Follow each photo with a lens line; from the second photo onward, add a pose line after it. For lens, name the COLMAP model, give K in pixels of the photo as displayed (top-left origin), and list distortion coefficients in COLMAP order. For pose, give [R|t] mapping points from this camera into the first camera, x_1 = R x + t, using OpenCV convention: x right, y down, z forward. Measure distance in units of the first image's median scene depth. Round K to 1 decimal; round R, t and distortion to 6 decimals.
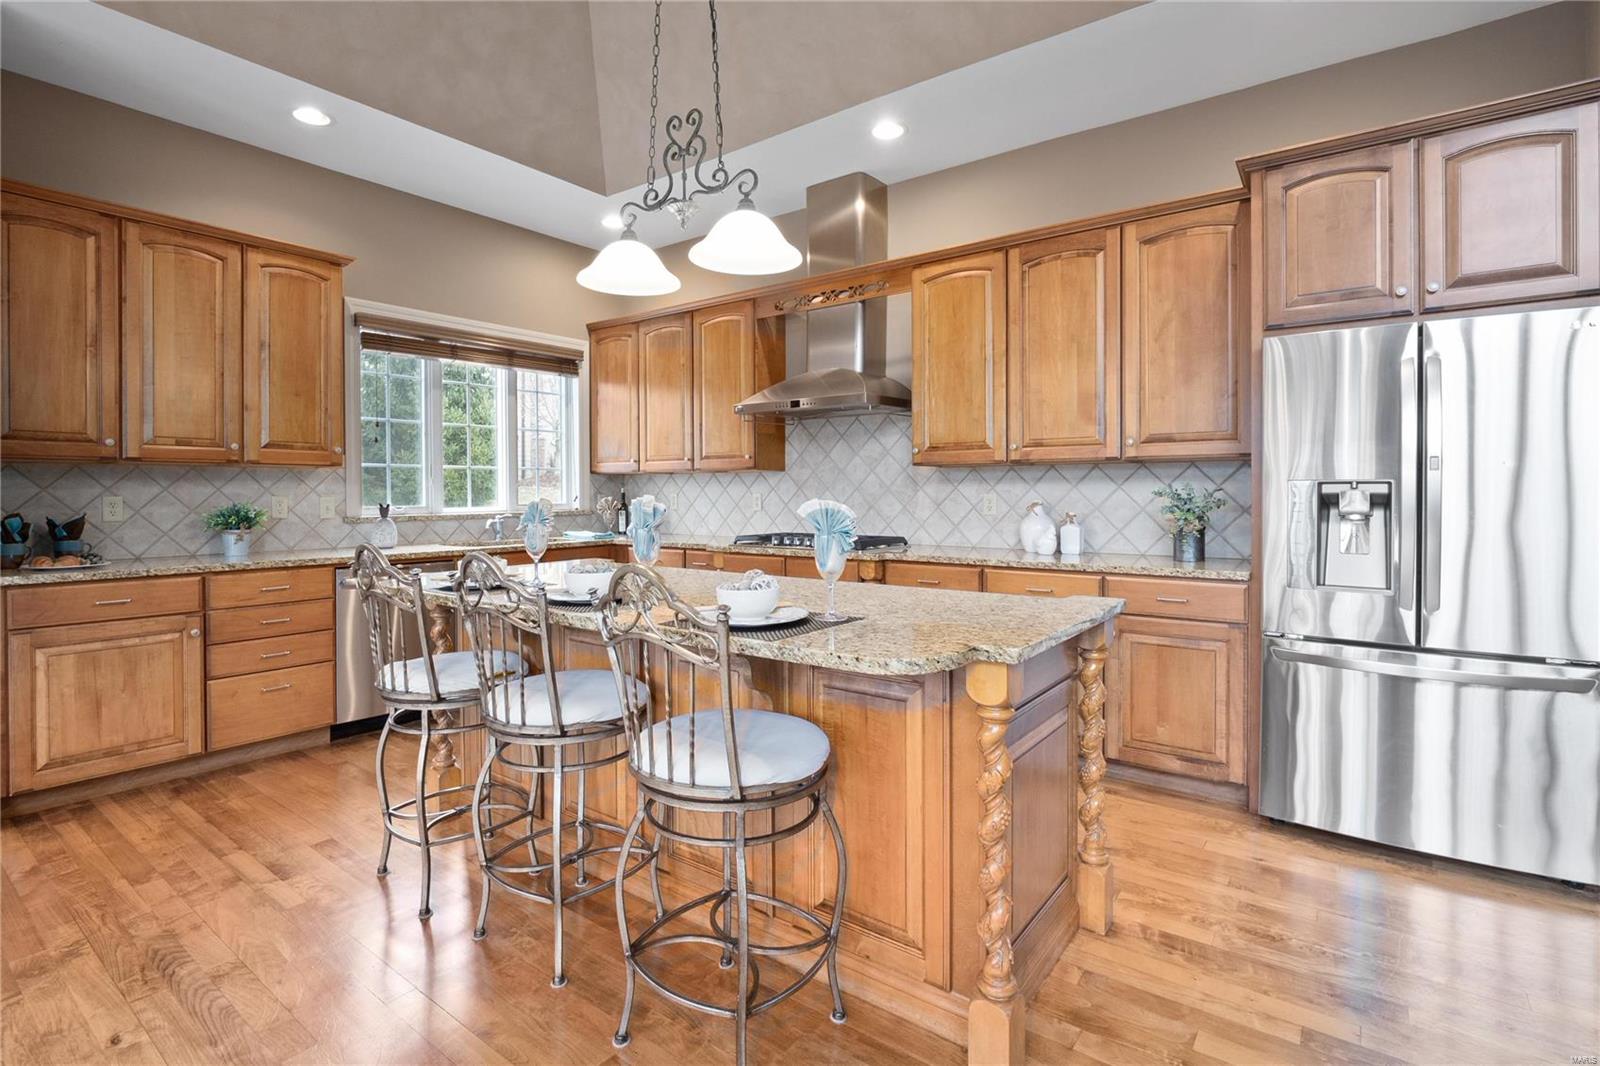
lens RADIAL K [[759.3, 0, 796.7], [0, 759.3, 501.0], [0, 0, 1]] dist [-0.011649, -0.003741]
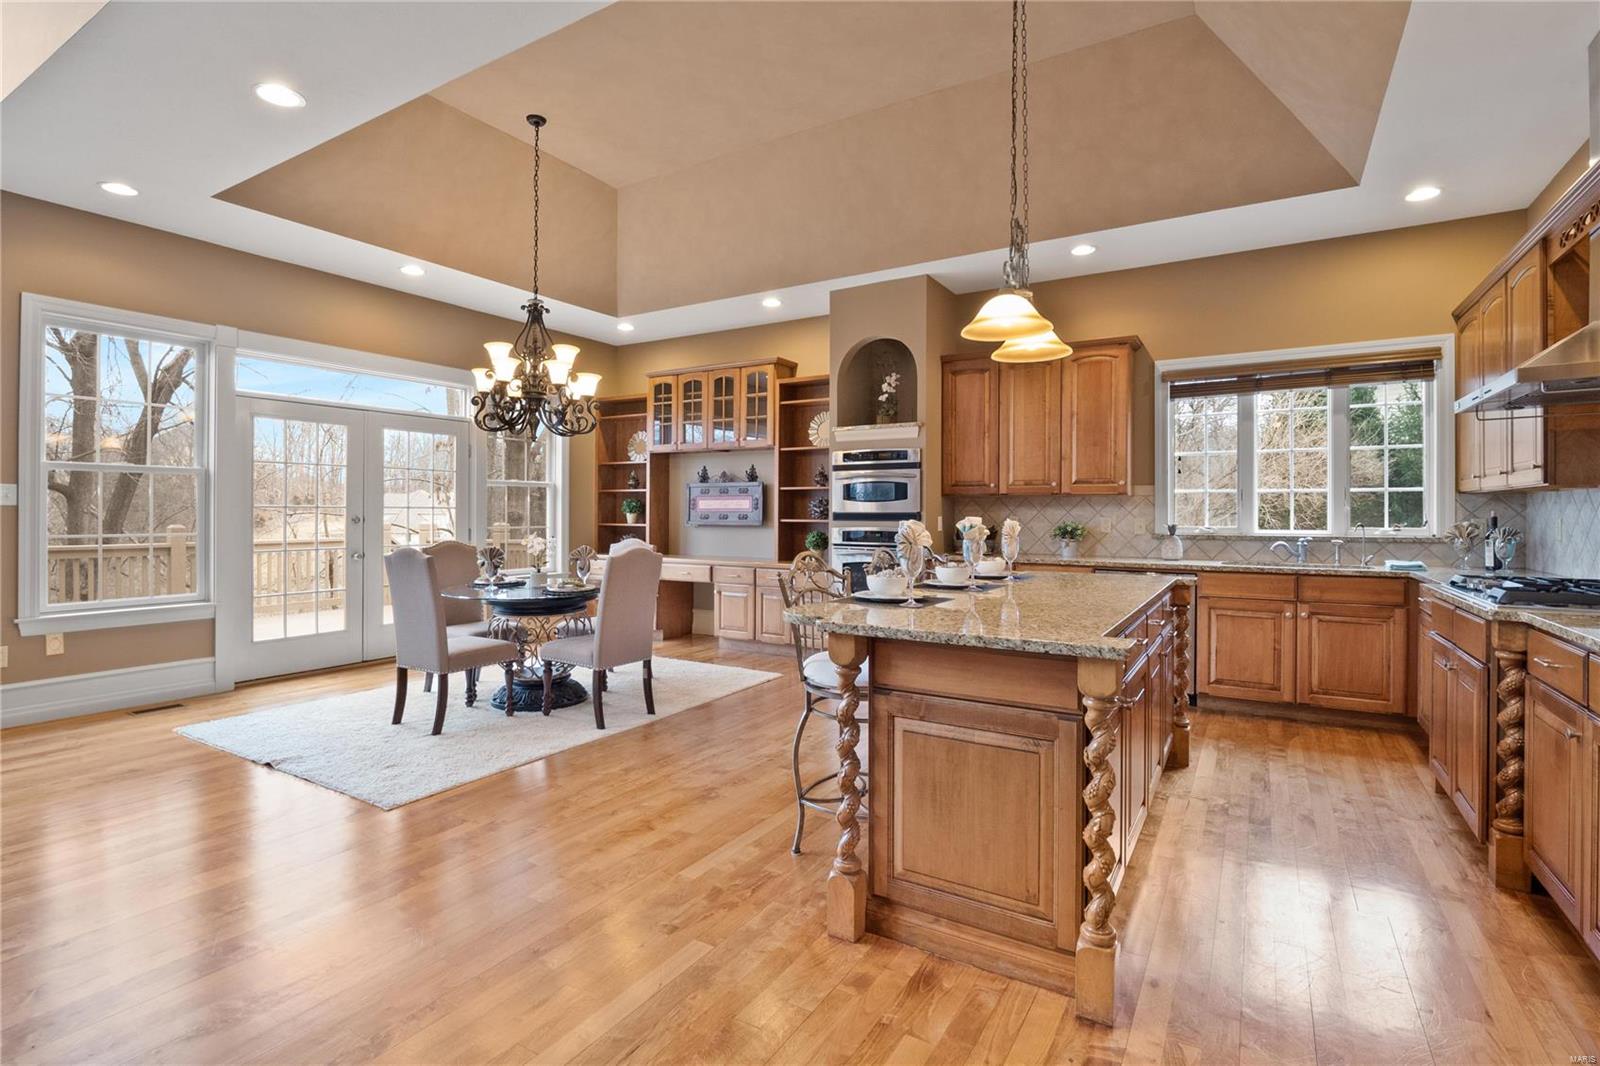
lens RADIAL K [[759.3, 0, 800.8], [0, 759.3, 526.4], [0, 0, 1]] dist [-0.011649, -0.003741]
pose [[0.103727, 0.016055, -0.994476, 0.777490], [-0.015670, 0.999772, 0.014506, -0.001086], [0.994482, 0.014079, 0.103955, 0.350588]]
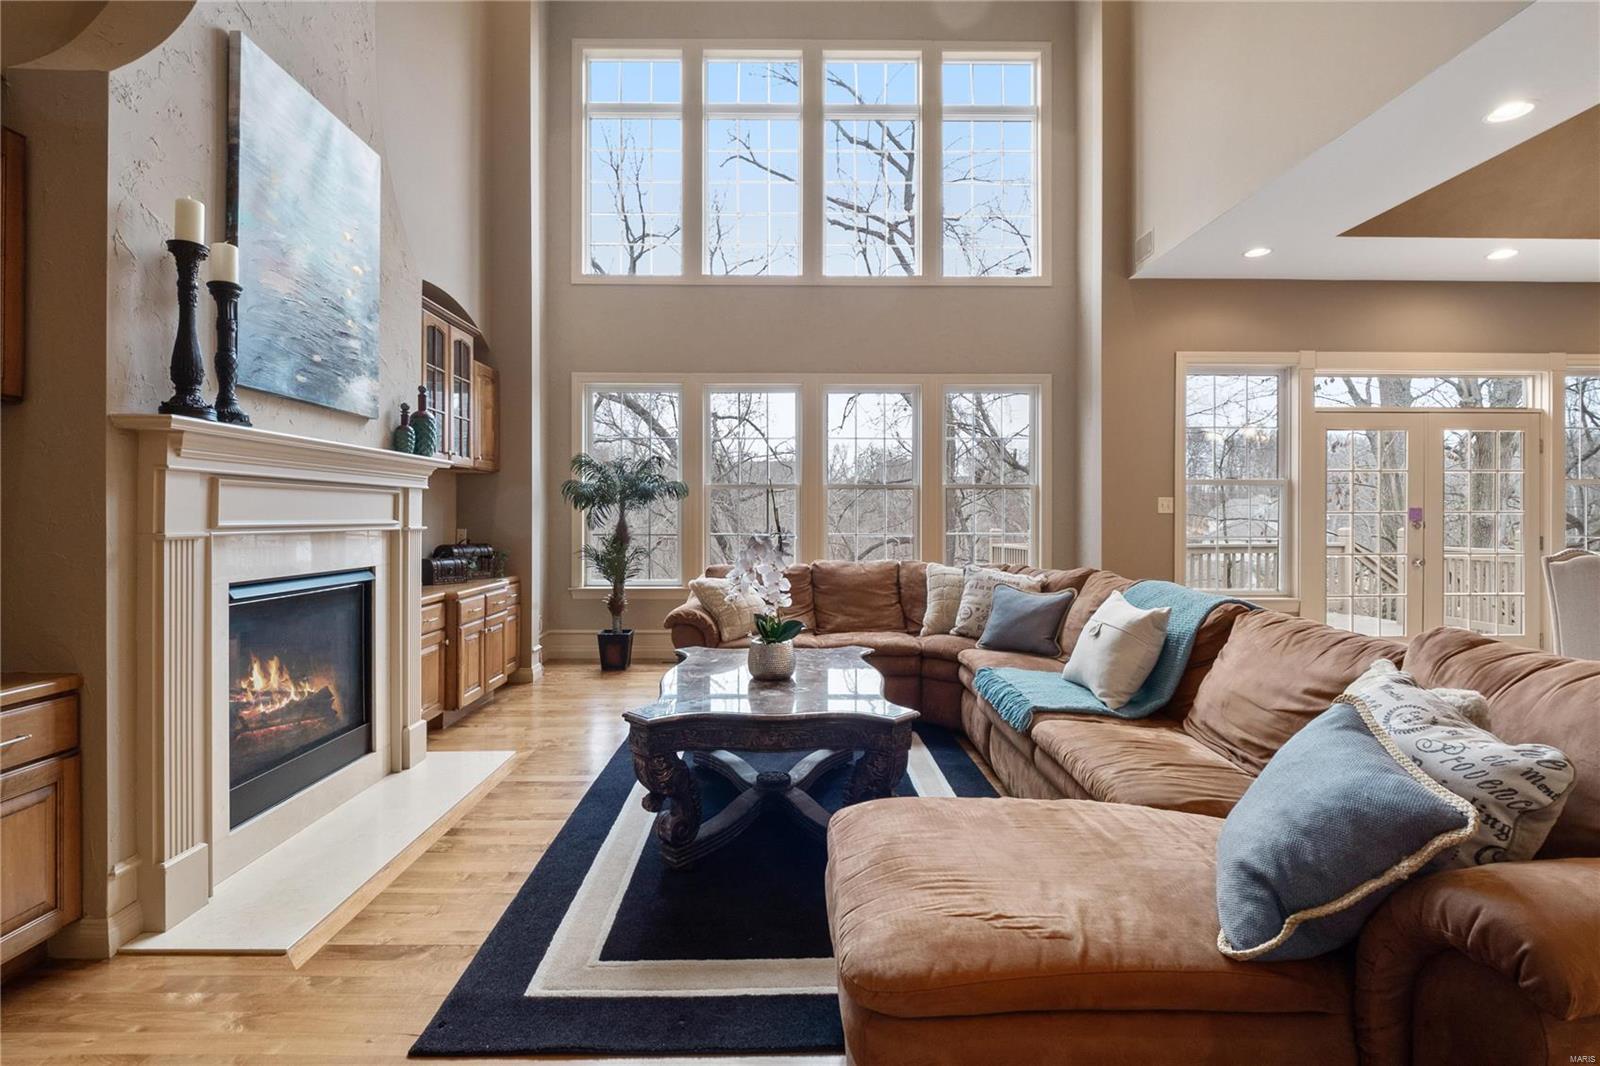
lens RADIAL K [[759.3, 0, 790.0], [0, 759.3, 523.3], [0, 0, 1]] dist [-0.011649, -0.003741]
pose [[-0.790219, 0.005508, -0.612800, 1.096285], [-0.007083, 0.999811, 0.018120, 0.000956], [0.612784, 0.018659, -0.790030, -0.015145]]
